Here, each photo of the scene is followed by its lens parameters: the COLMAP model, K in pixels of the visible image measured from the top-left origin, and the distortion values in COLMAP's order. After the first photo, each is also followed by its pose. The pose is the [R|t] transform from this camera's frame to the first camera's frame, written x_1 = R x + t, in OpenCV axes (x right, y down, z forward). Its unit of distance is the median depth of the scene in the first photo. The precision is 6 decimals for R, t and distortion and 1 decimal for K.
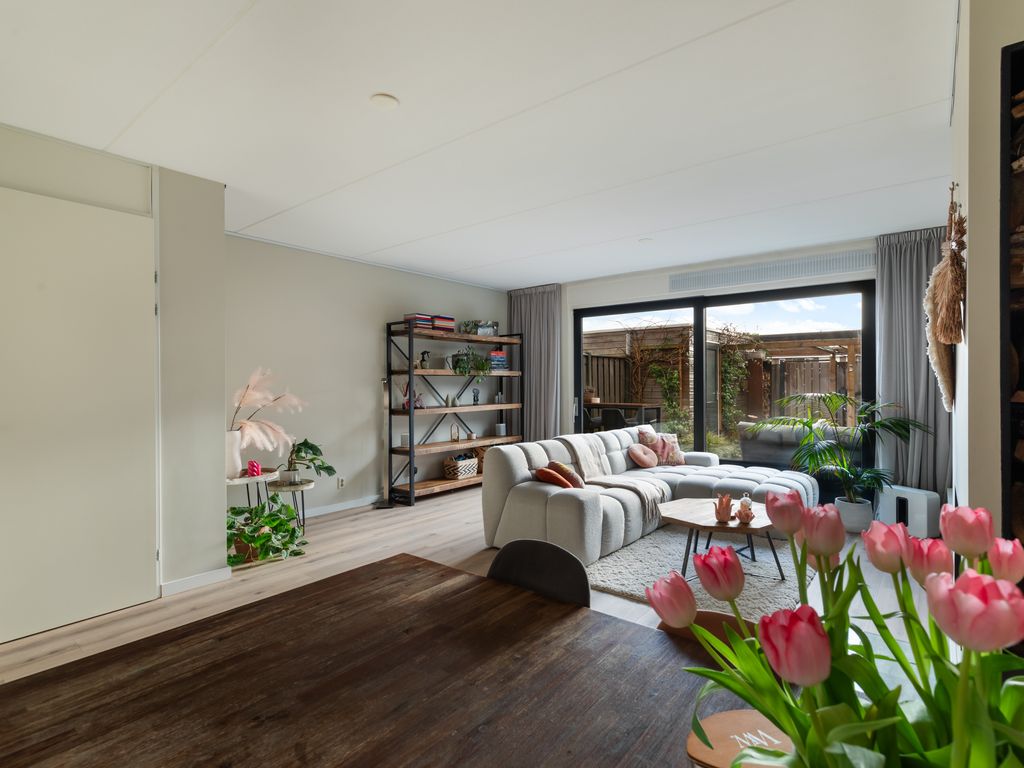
lens RADIAL K [[517.4, 0, 511.8], [0, 517.4, 399.4], [0, 0, 1]] dist [0.001176, -0.000505]
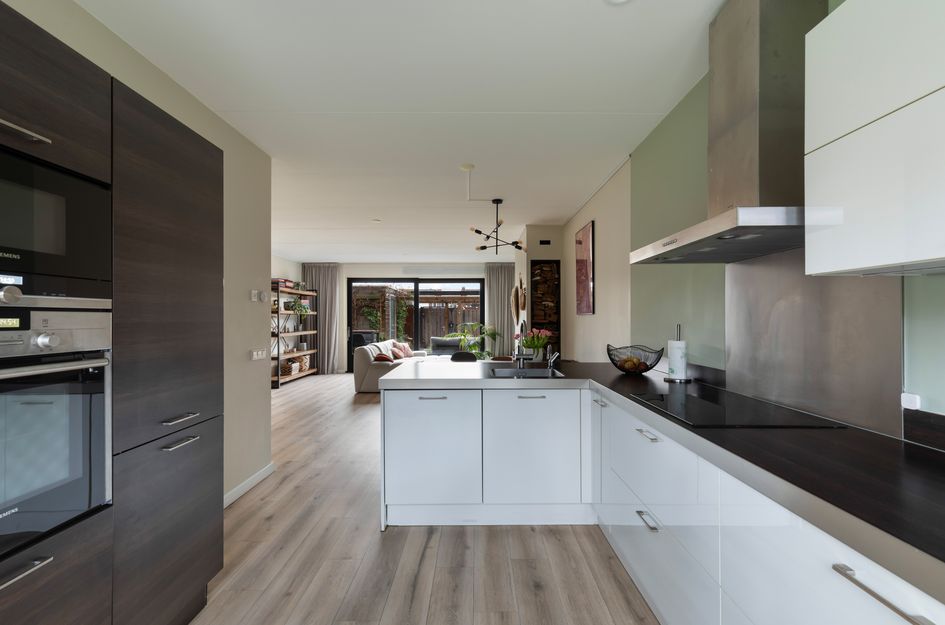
lens RADIAL K [[425.3, 0, 472.5], [0, 425.3, 312.5], [0, 0, 1]] dist [0.000094, -0.000003]
pose [[0.783556, 0.010331, 0.621235, -0.534745], [0.020969, 0.998852, -0.043060, 0.023237], [-0.620967, 0.046766, 0.782440, -0.497939]]
